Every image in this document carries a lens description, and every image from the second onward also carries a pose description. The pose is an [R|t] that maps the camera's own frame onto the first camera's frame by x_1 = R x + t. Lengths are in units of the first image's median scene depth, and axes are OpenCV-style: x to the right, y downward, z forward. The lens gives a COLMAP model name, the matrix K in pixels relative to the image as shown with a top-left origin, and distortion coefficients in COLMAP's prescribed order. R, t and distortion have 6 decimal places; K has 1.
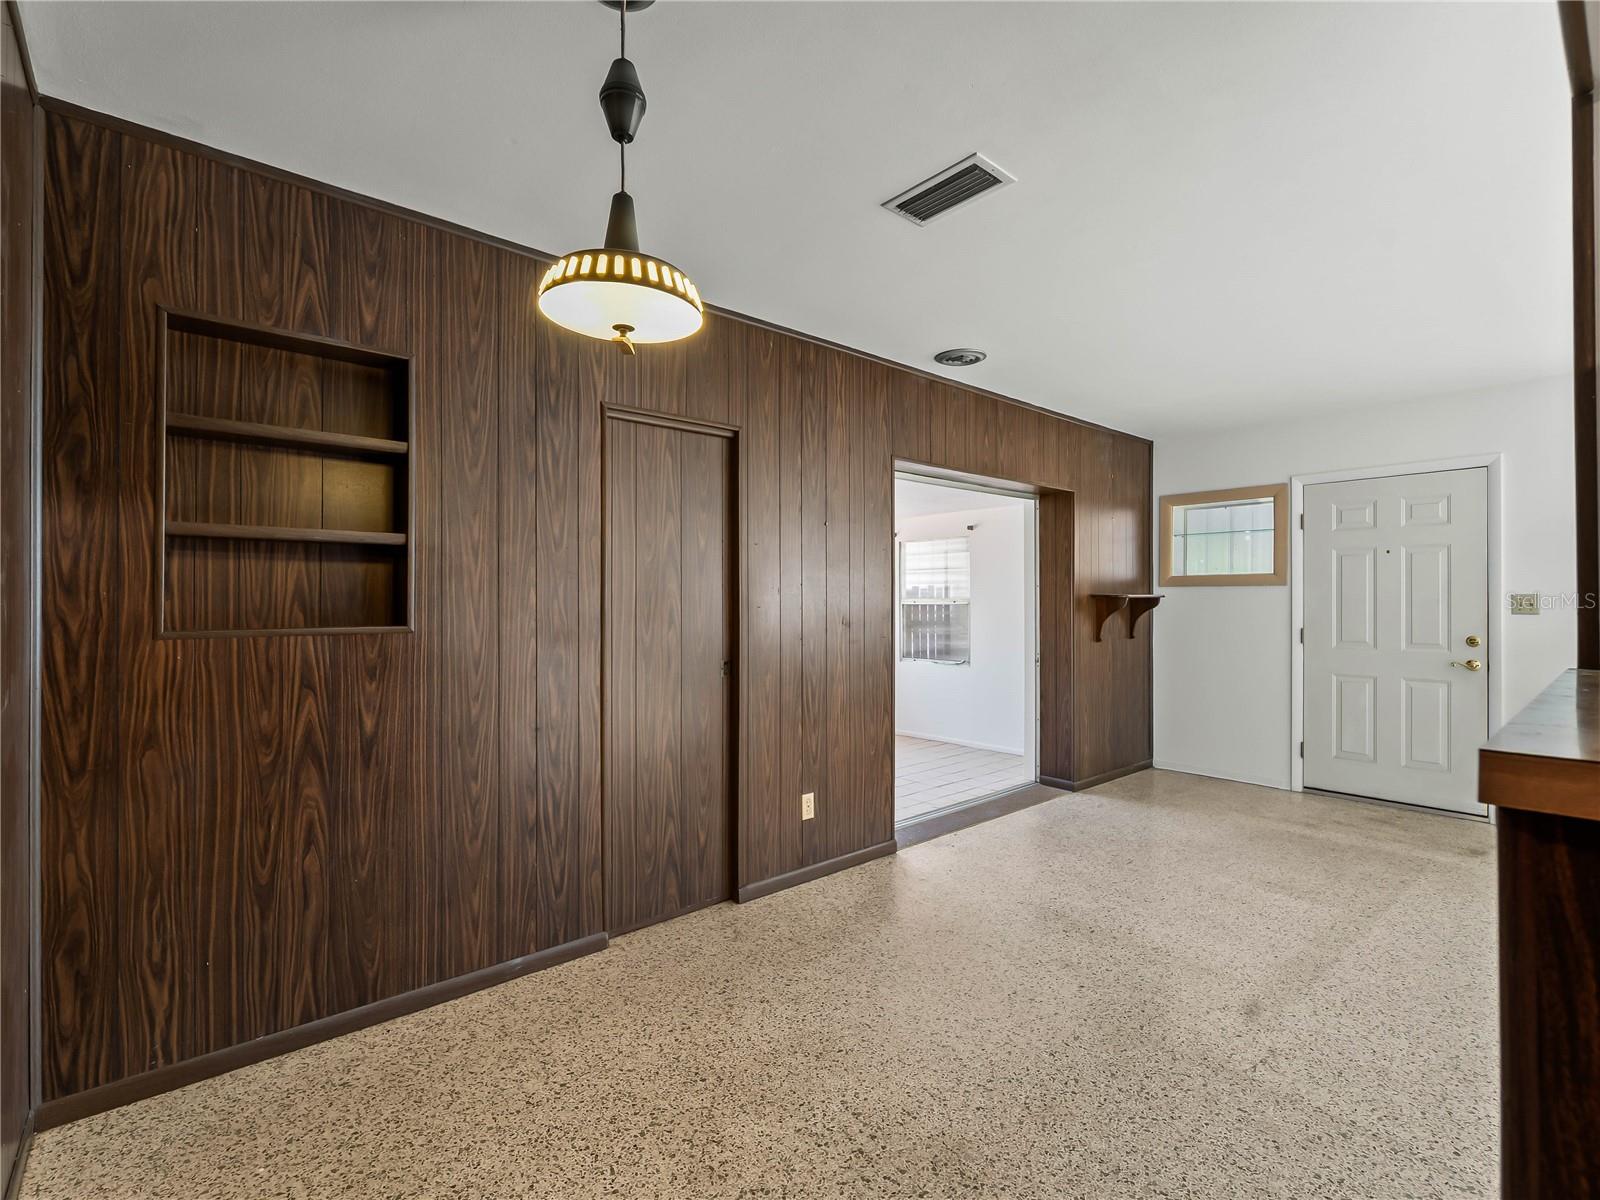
lens RADIAL K [[732.2, 0, 806.8], [0, 732.2, 600.8], [0, 0, 1]] dist [-0.001309, -0.000800]
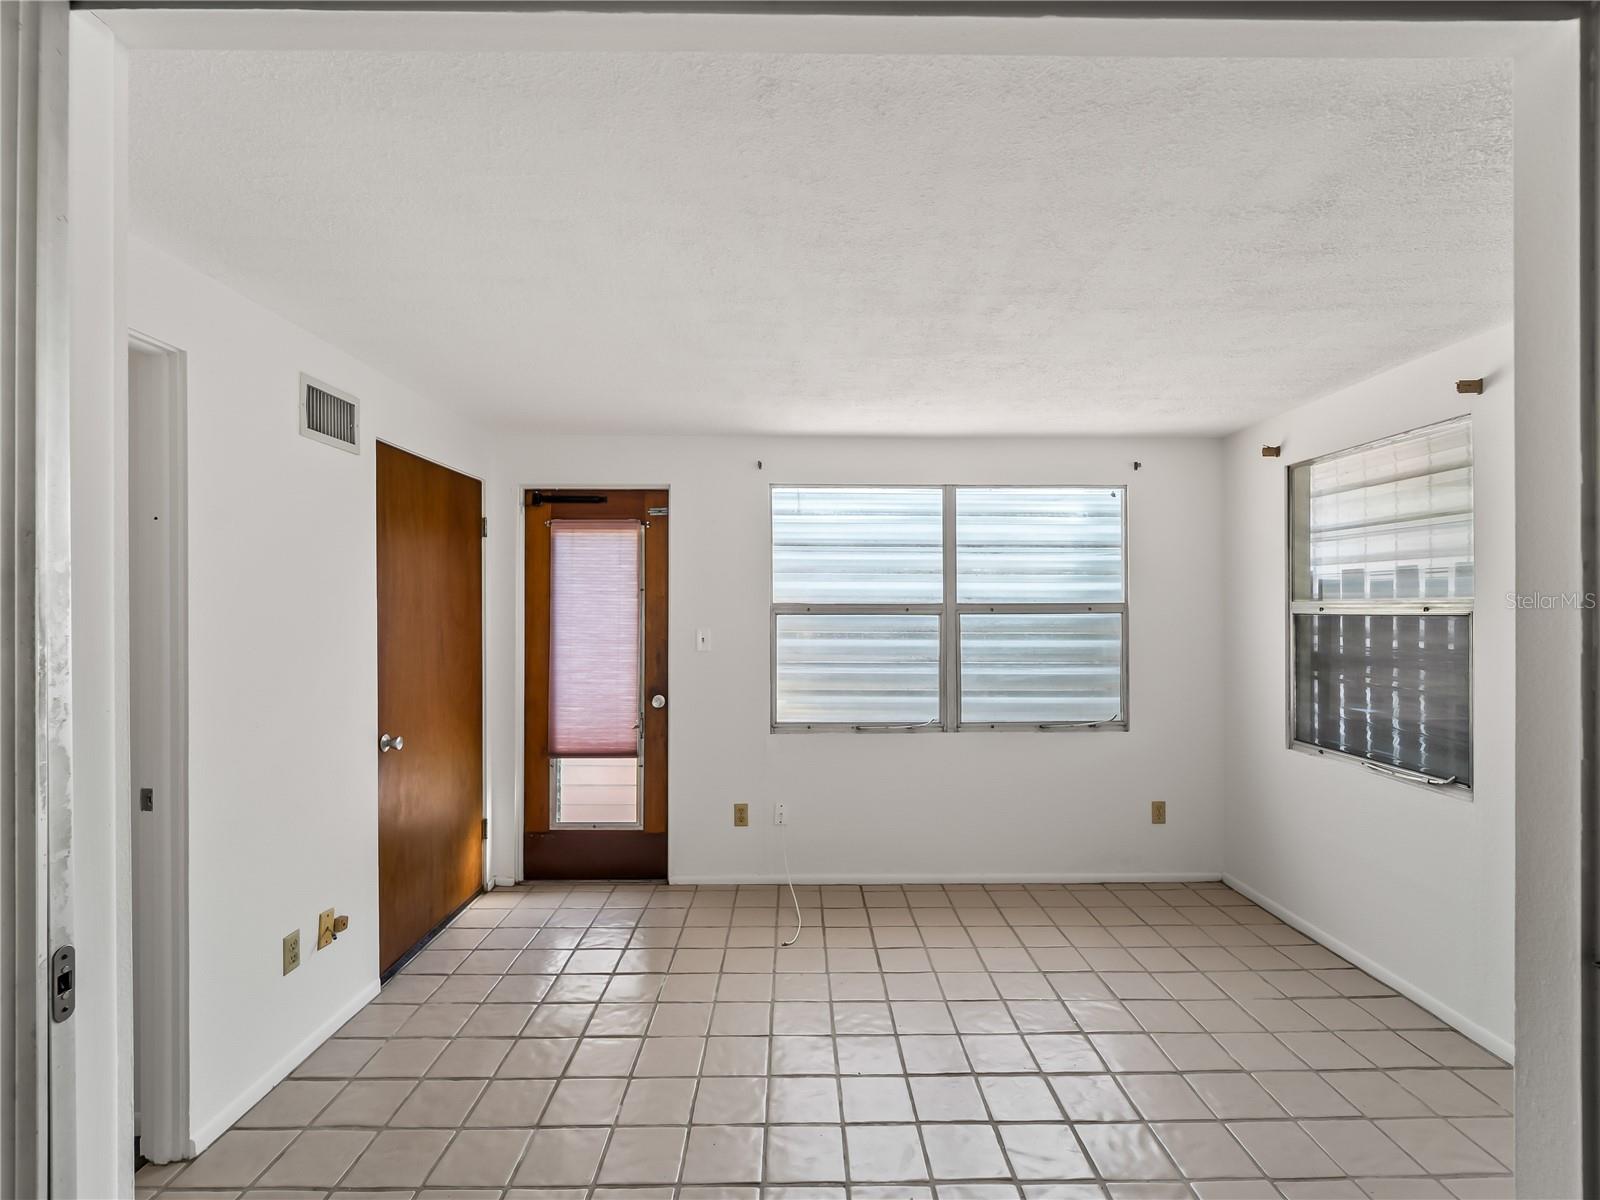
lens RADIAL K [[732.2, 0, 806.8], [0, 732.2, 600.8], [0, 0, 1]] dist [-0.001309, -0.000800]
pose [[0.769374, -0.005071, -0.638778, 0.379431], [-0.003000, 0.999929, -0.011551, 0.008678], [0.638791, 0.010803, 0.769304, 1.016640]]
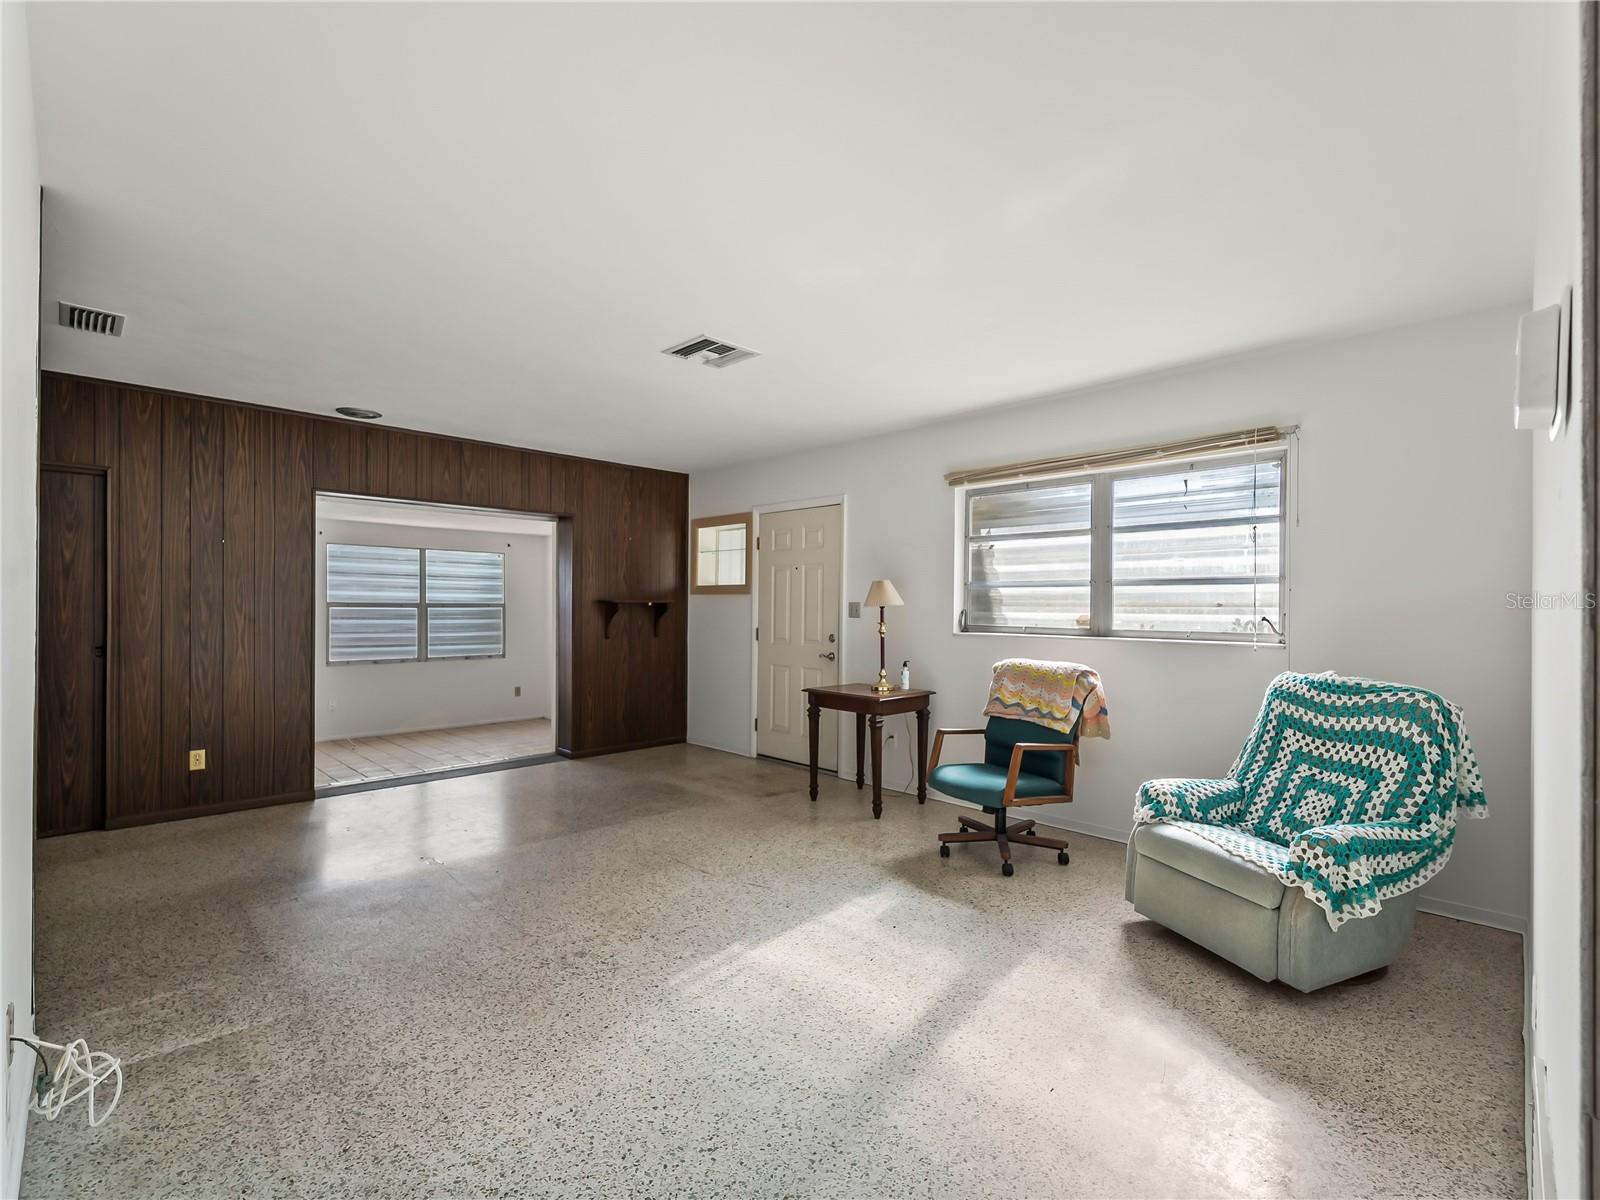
lens RADIAL K [[718.8, 0, 807.9], [0, 718.8, 607.7], [0, 0, 1]] dist [-0.002183, -0.001431]
pose [[0.996547, 0.009092, 0.082526, 0.855156], [-0.009226, 0.999957, 0.001251, 0.000332], [-0.082511, -0.002008, 0.996588, -0.309981]]
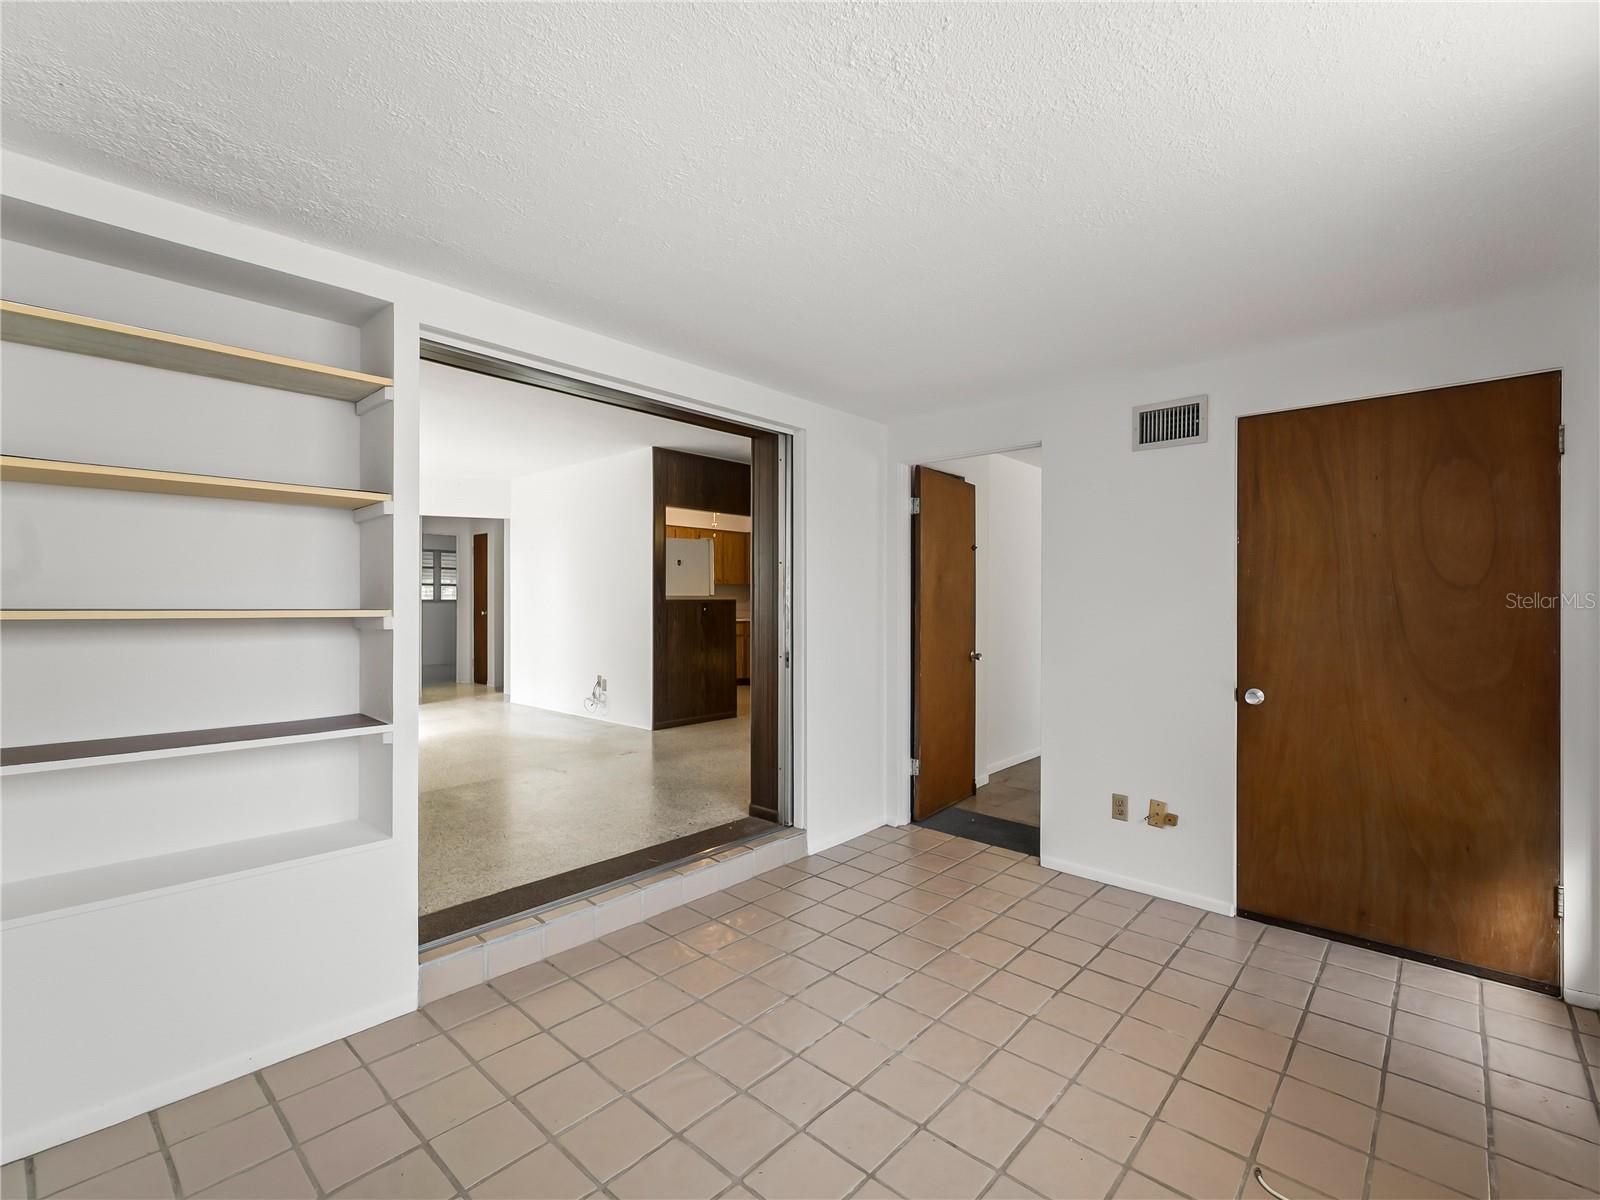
lens RADIAL K [[718.8, 0, 807.9], [0, 718.8, 607.7], [0, 0, 1]] dist [-0.002183, -0.001431]
pose [[-0.991791, -0.001936, -0.127855, 0.169761], [-0.002605, 0.999984, 0.005068, 0.044101], [0.127843, 0.005360, -0.991780, 1.954329]]
